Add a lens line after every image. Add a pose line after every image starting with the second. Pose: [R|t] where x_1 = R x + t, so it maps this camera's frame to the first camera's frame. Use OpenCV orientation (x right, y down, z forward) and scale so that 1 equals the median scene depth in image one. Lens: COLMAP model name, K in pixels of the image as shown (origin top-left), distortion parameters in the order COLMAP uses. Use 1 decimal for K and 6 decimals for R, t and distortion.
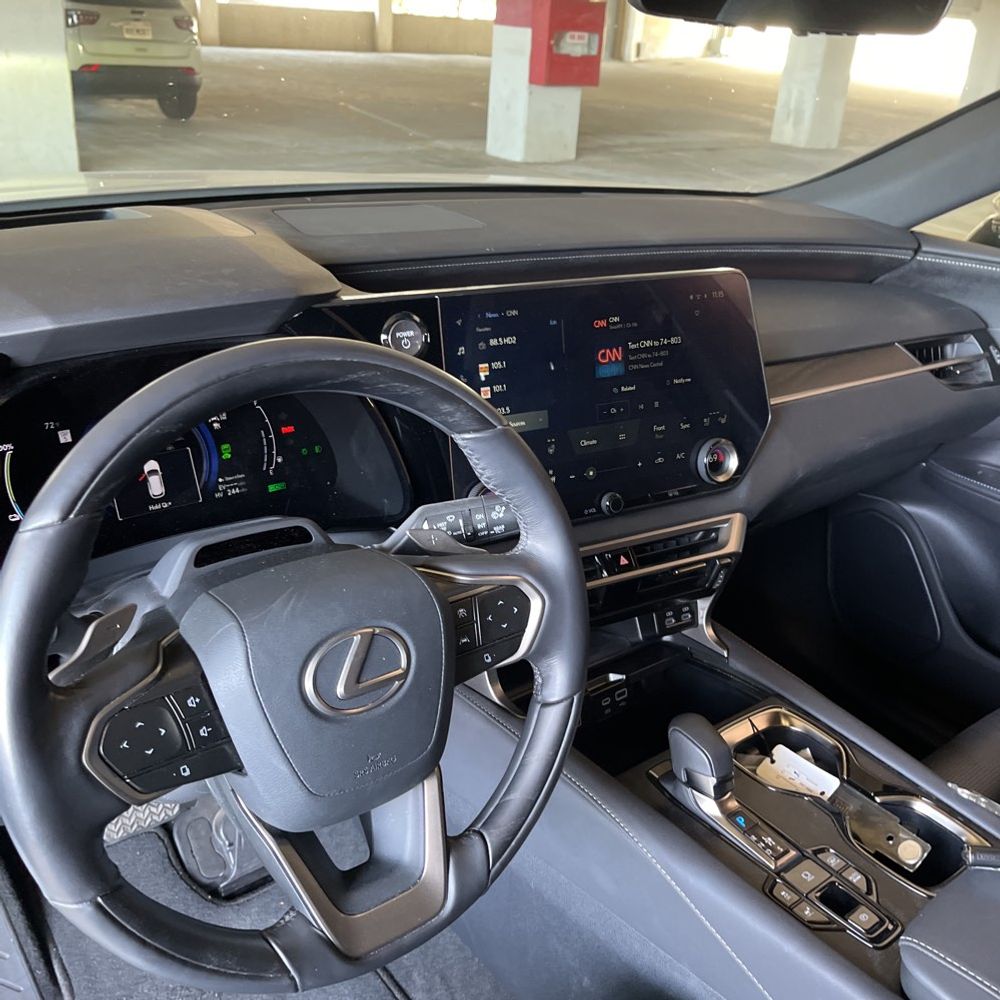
lens RADIAL K [[988.9, 0, 494.6], [0, 988.9, 503.0], [0, 0, 1]] dist [0.018796, -0.018311]
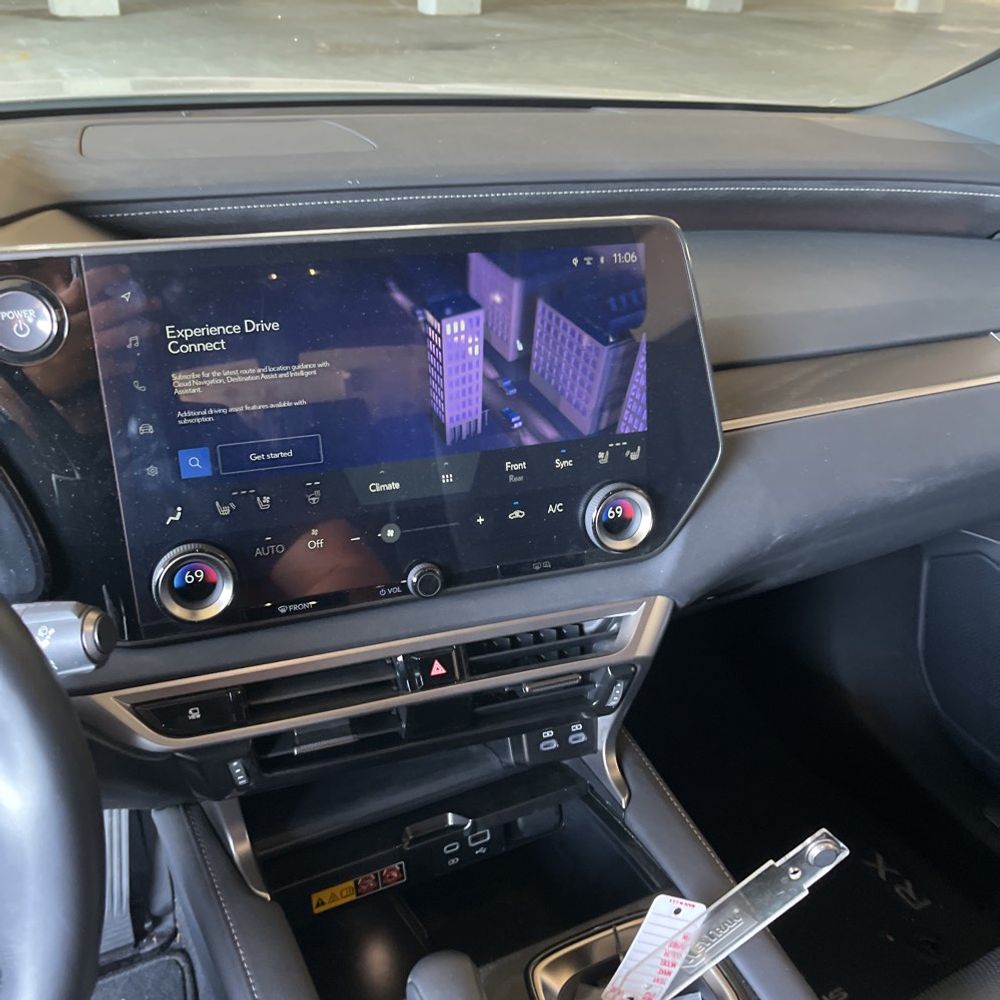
lens RADIAL K [[1004.1, 0, 504.5], [0, 1004.1, 514.5], [0, 0, 1]] dist [0.007805, -0.007224]
pose [[0.982123, 0.067111, -0.175870, 0.261677], [-0.055437, 0.995972, 0.070472, -0.085101], [0.179891, -0.059462, 0.981888, 0.335137]]
